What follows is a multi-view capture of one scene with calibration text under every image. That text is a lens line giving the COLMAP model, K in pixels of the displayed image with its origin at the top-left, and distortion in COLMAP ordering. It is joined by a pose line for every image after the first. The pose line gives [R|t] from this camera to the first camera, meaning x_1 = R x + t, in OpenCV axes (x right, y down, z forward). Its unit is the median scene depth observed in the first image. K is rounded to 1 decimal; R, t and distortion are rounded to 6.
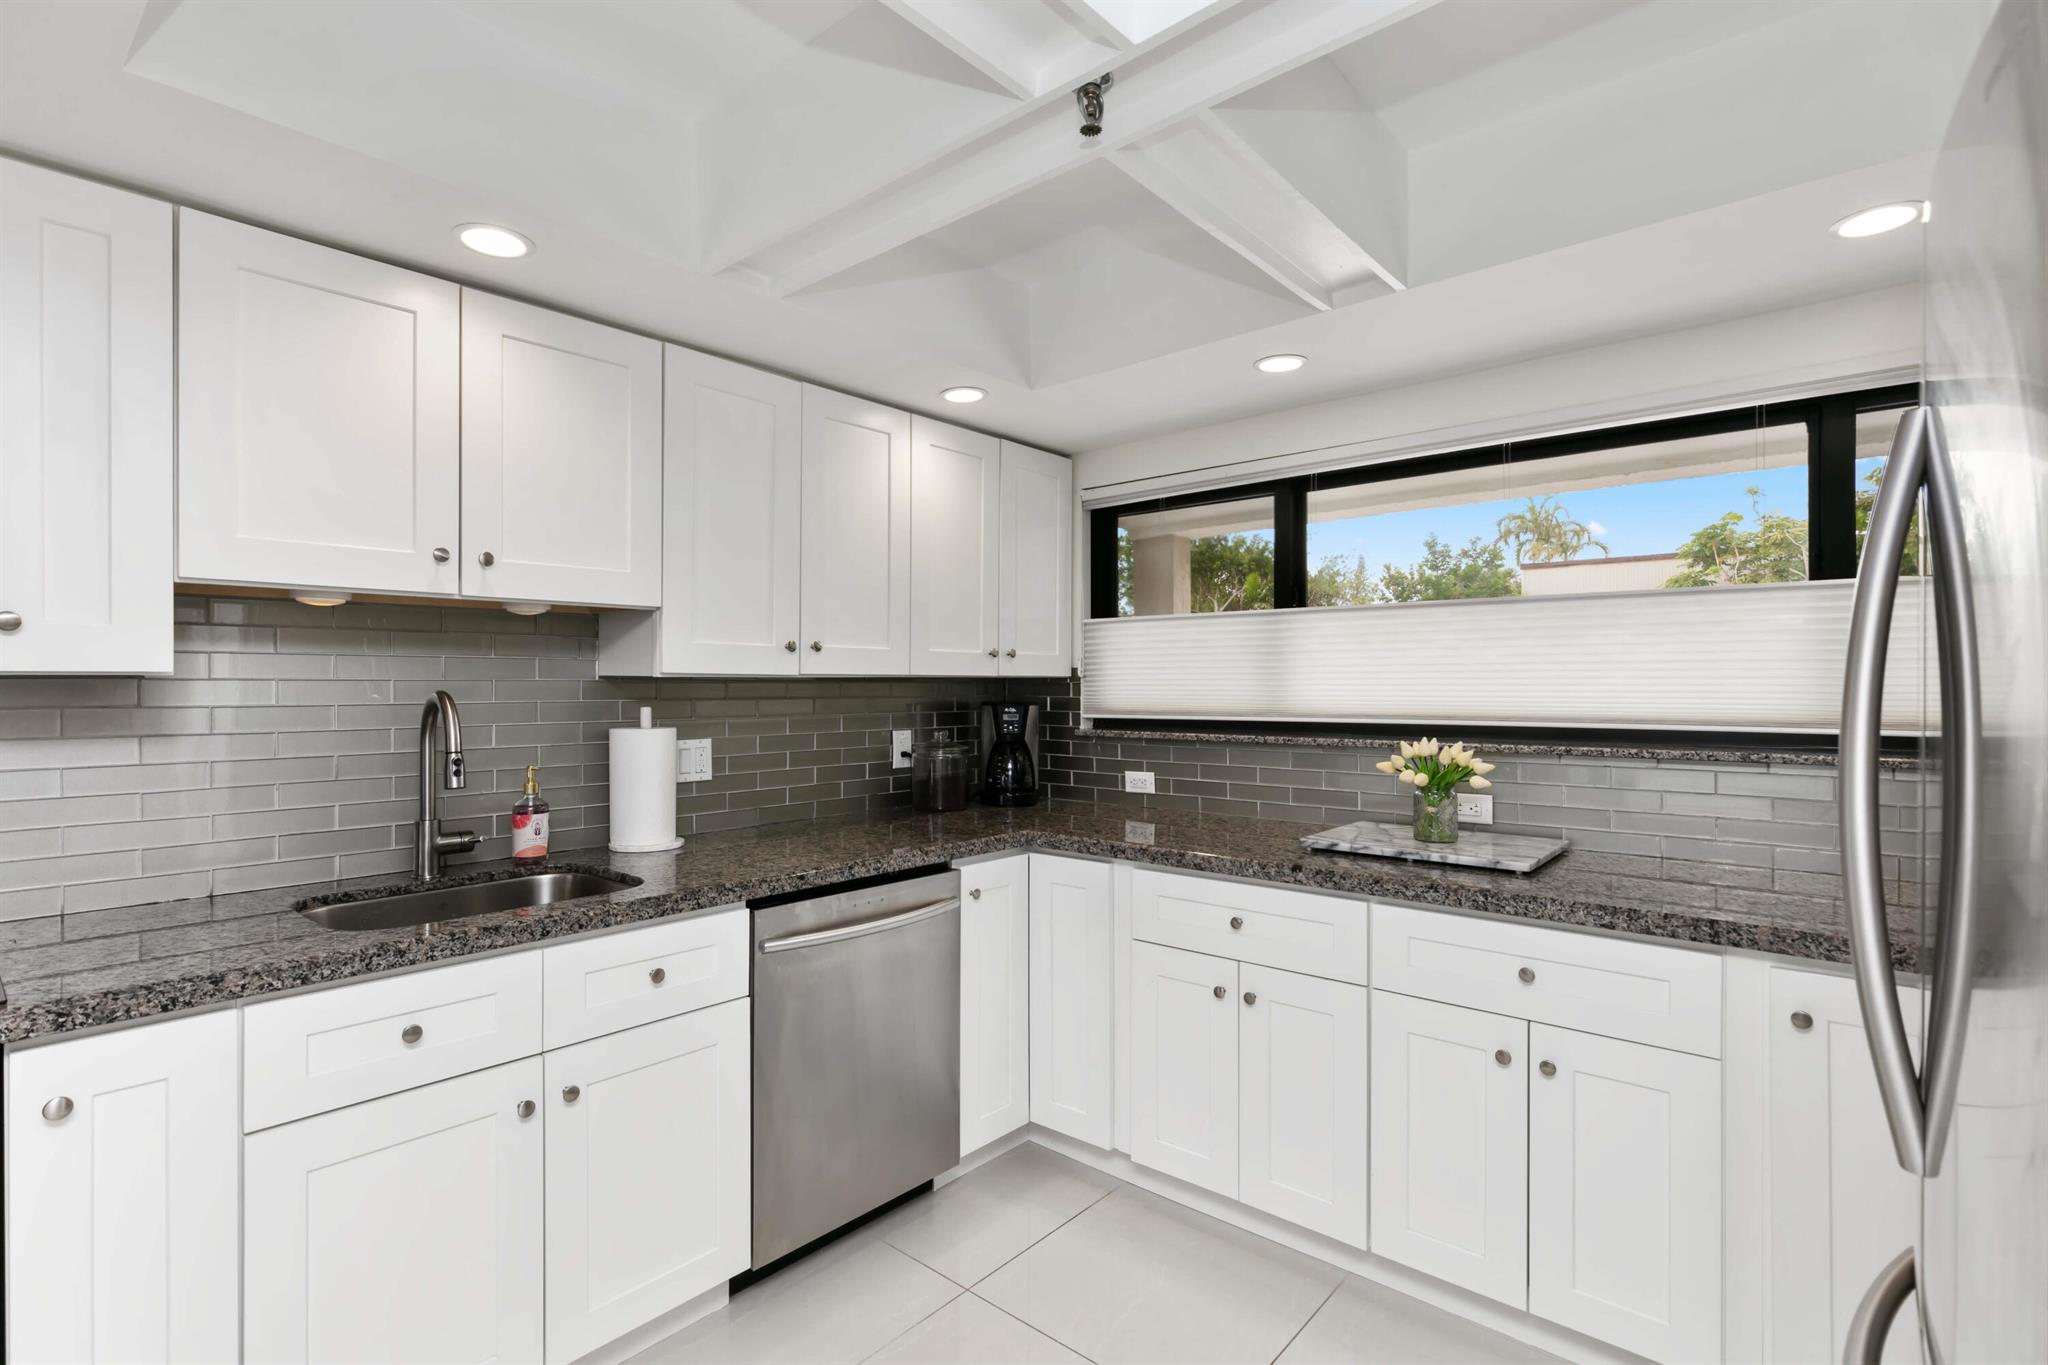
lens RADIAL K [[961.6, 0, 1024.0], [0, 961.6, 682.5], [0, 0, 1]] dist [-0.003746, -0.000403]
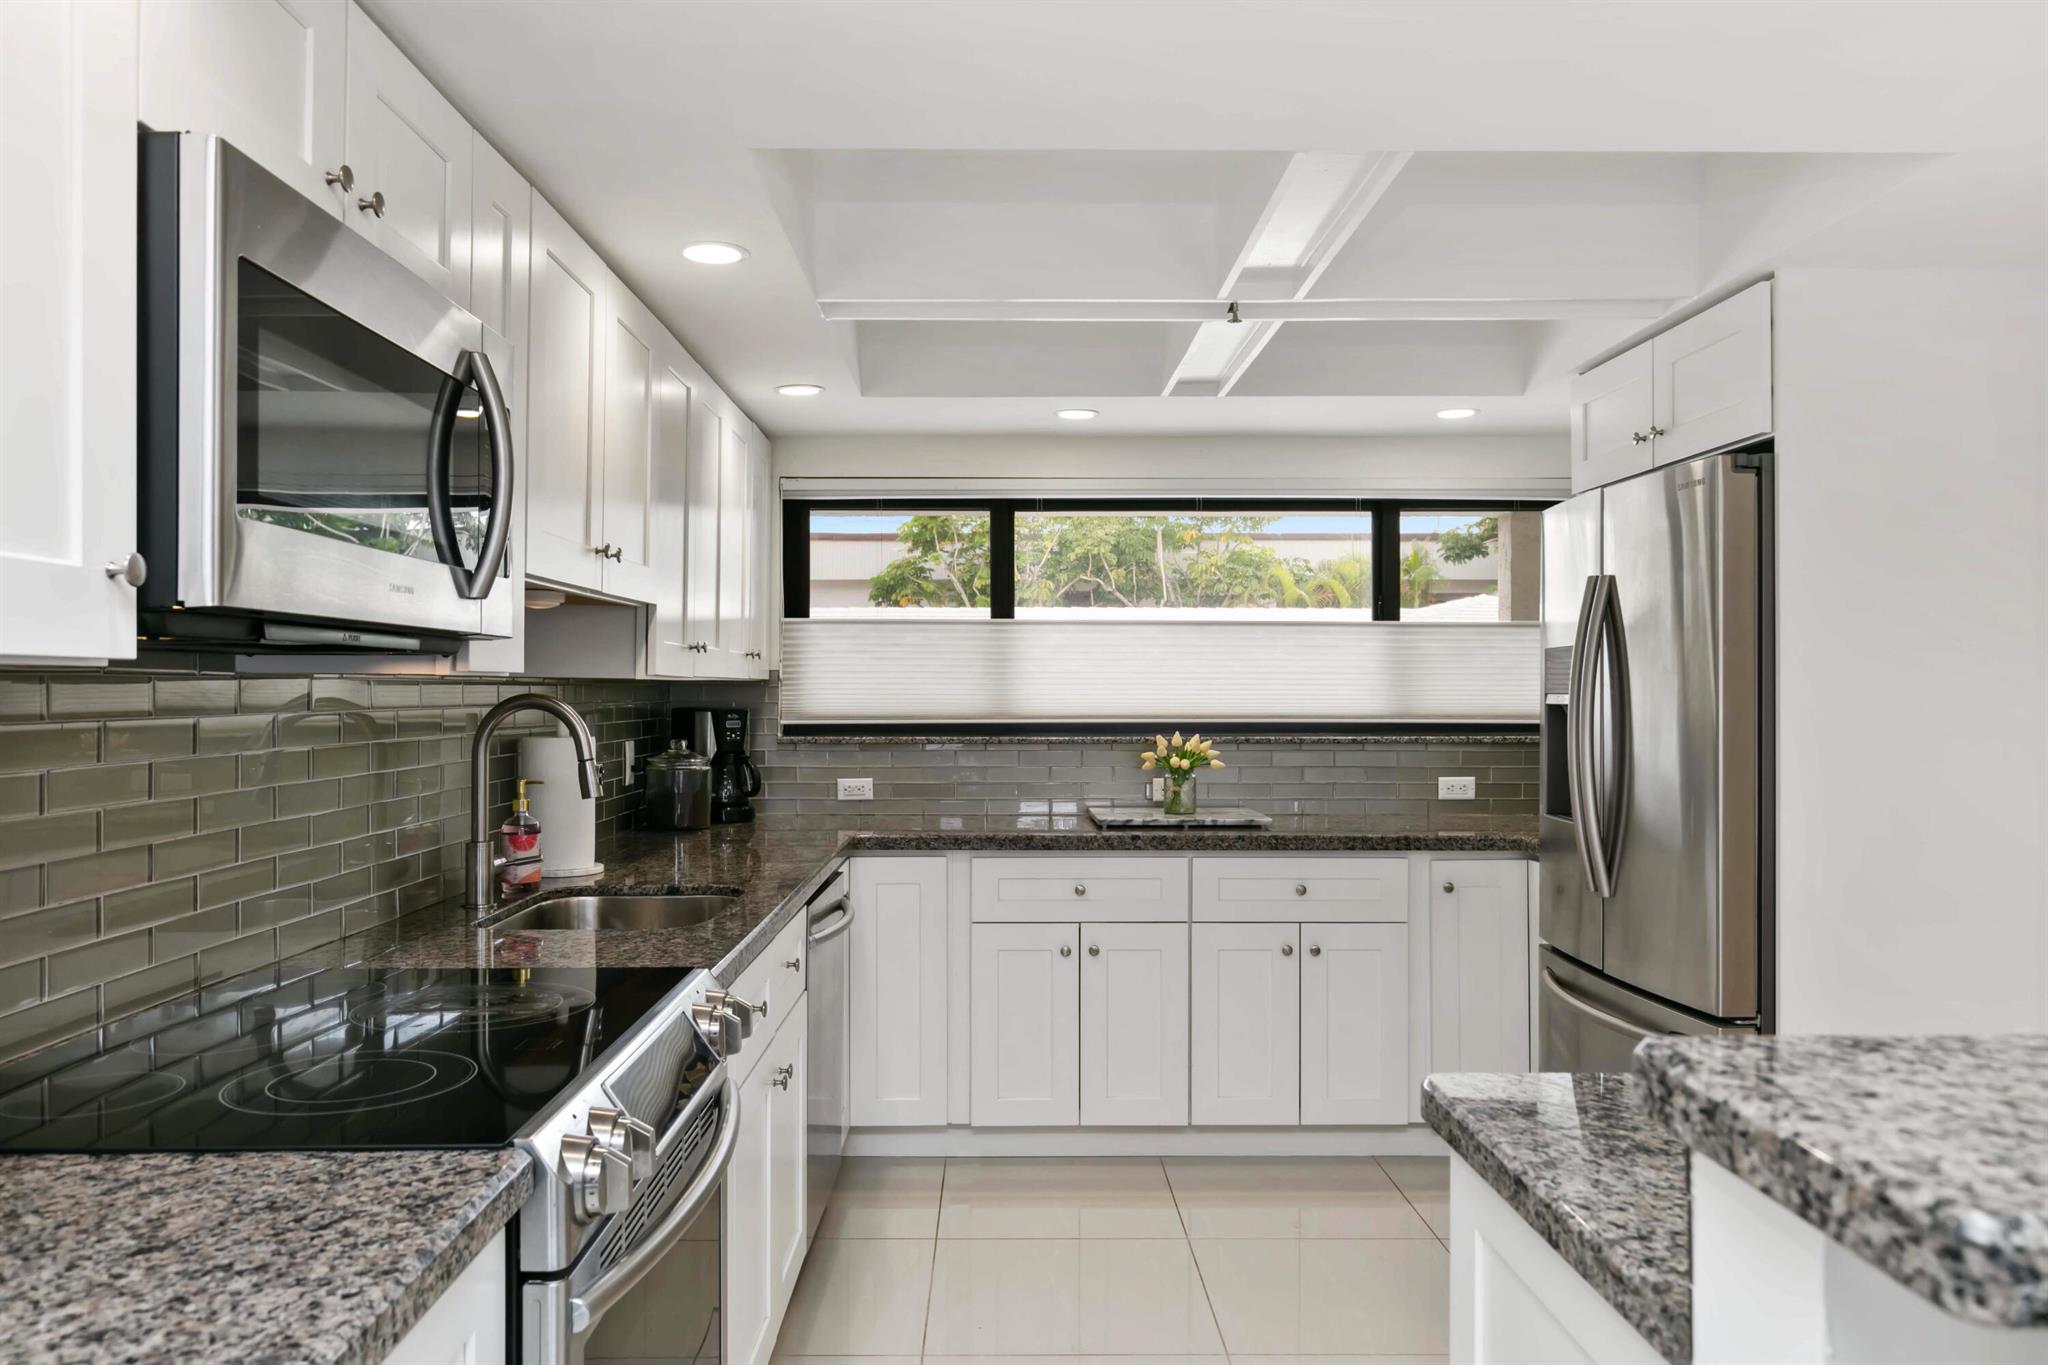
lens RADIAL K [[1432.9, 0, 1014.7], [0, 1432.9, 680.2], [0, 0, 1]] dist [0.001928, 0.000839]
pose [[0.751057, 0.007228, 0.660198, -0.894446], [-0.005462, 0.999974, -0.004735, -0.000273], [-0.660215, -0.000050, 0.751076, -0.245676]]
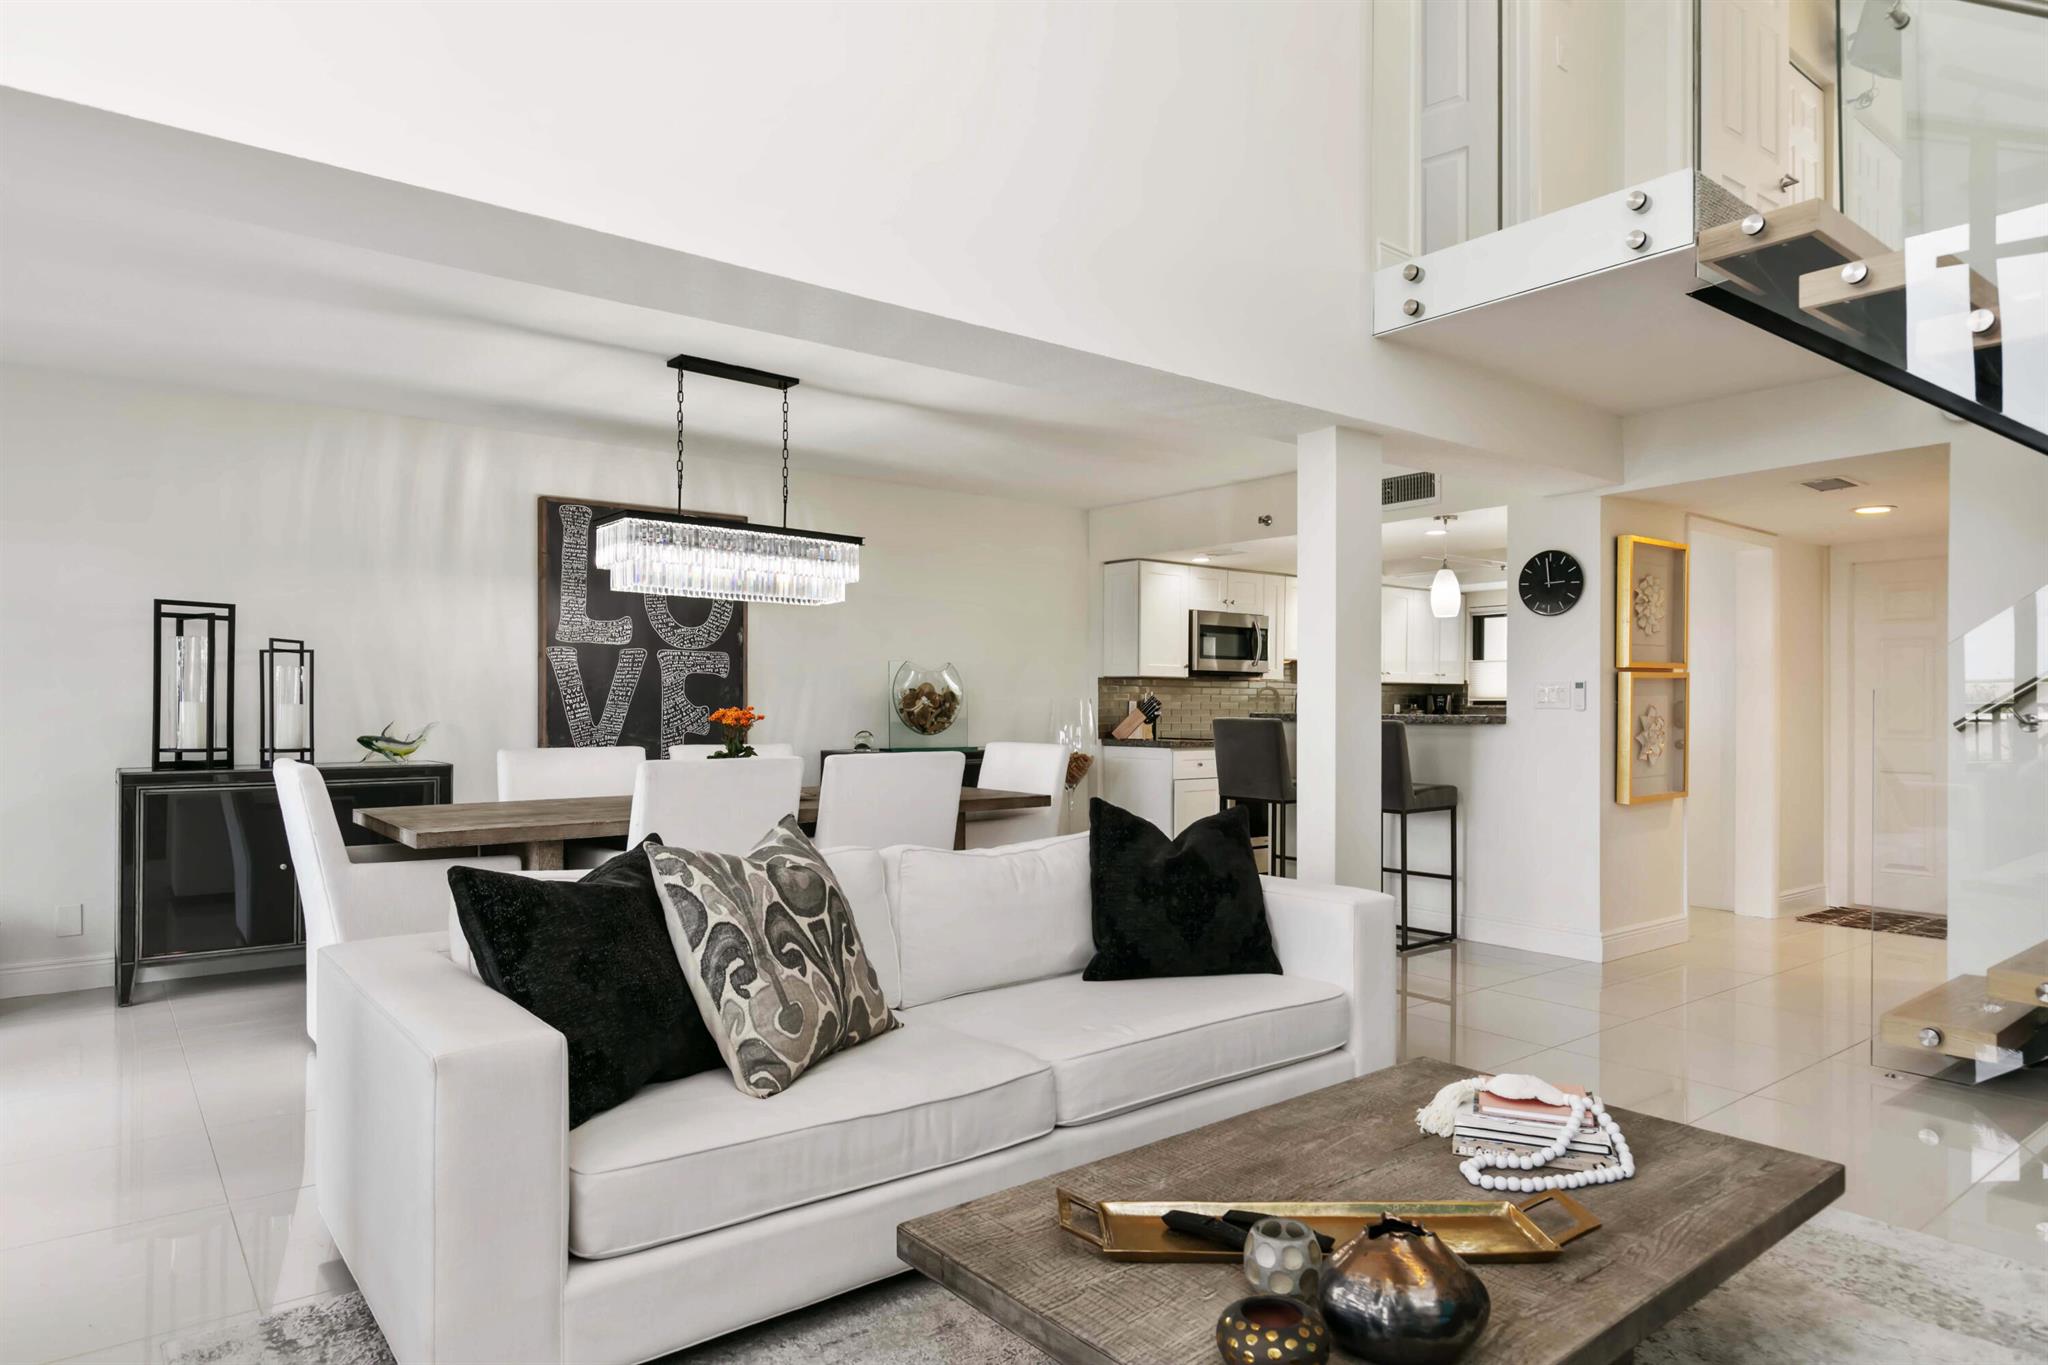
lens RADIAL K [[1202.2, 0, 1012.9], [0, 1202.2, 699.1], [0, 0, 1]] dist [0.009514, -0.000359]
pose [[0.981005, 0.007672, -0.193829, -0.636184], [-0.007715, 0.999970, 0.000534, 0.053065], [0.193828, 0.000972, 0.981035, -2.939295]]
